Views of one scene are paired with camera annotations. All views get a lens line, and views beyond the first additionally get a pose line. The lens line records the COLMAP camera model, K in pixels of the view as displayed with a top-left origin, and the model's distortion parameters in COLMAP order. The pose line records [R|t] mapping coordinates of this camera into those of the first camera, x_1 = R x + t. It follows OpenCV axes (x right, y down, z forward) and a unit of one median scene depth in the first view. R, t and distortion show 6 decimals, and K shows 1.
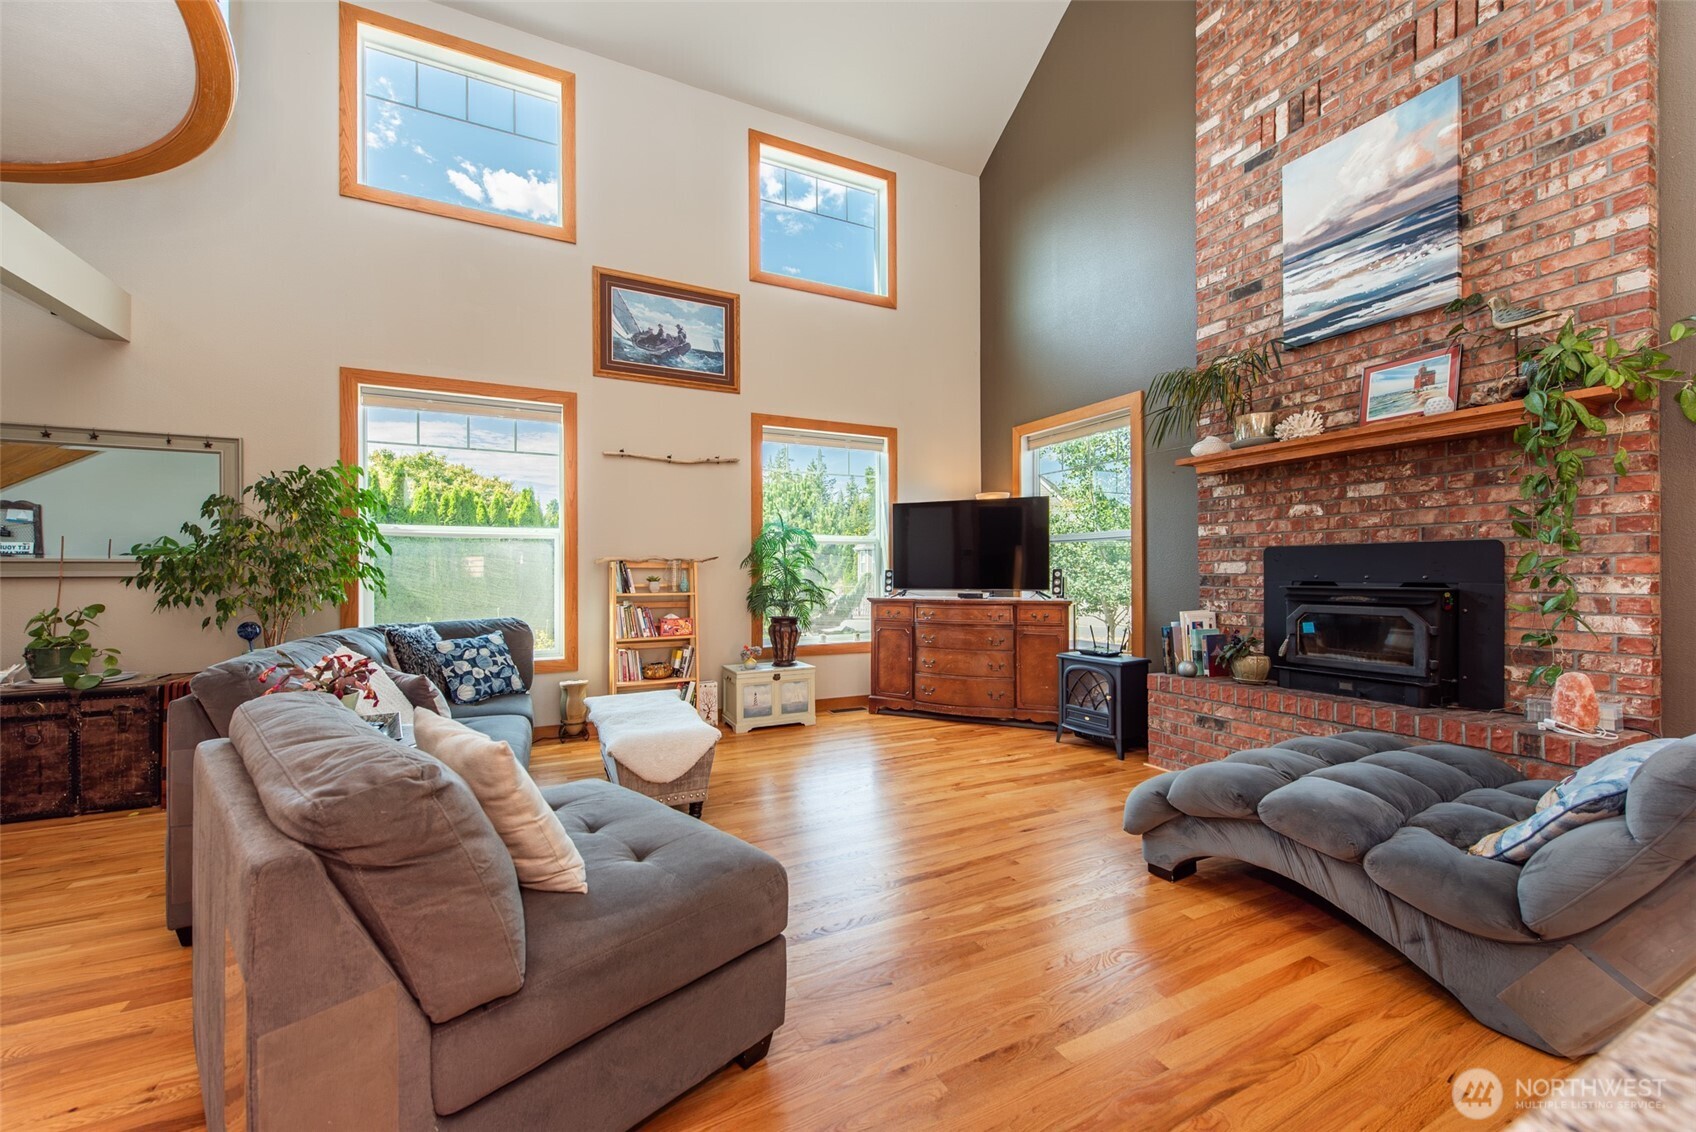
lens RADIAL K [[662.3, 0, 847.9], [0, 662.3, 571.9], [0, 0, 1]] dist [0.013038, -0.003347]
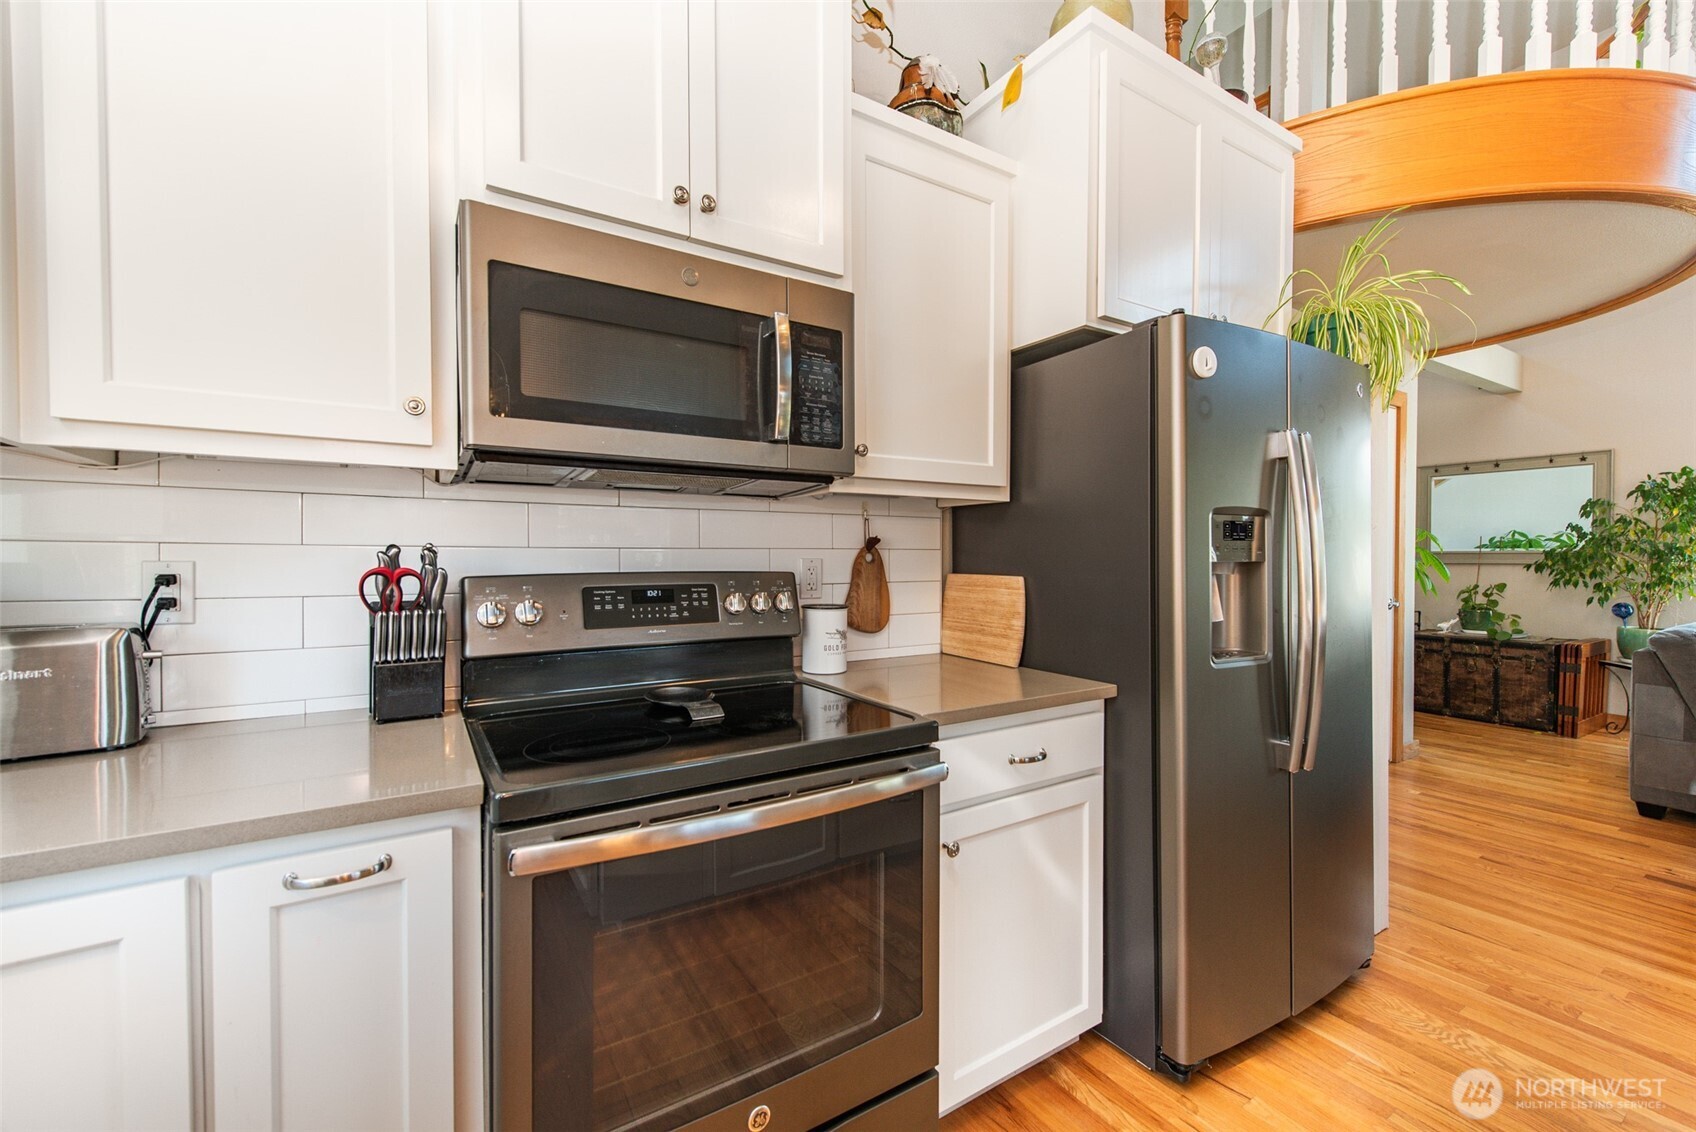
lens RADIAL K [[692.3, 0, 846.0], [0, 692.3, 566.6], [0, 0, 1]] dist [0.002905, -0.000449]
pose [[0.101442, 0.016730, -0.994701, 0.218210], [0.000168, 0.999858, 0.016834, -0.012301], [0.994841, -0.001875, 0.101425, -0.559495]]
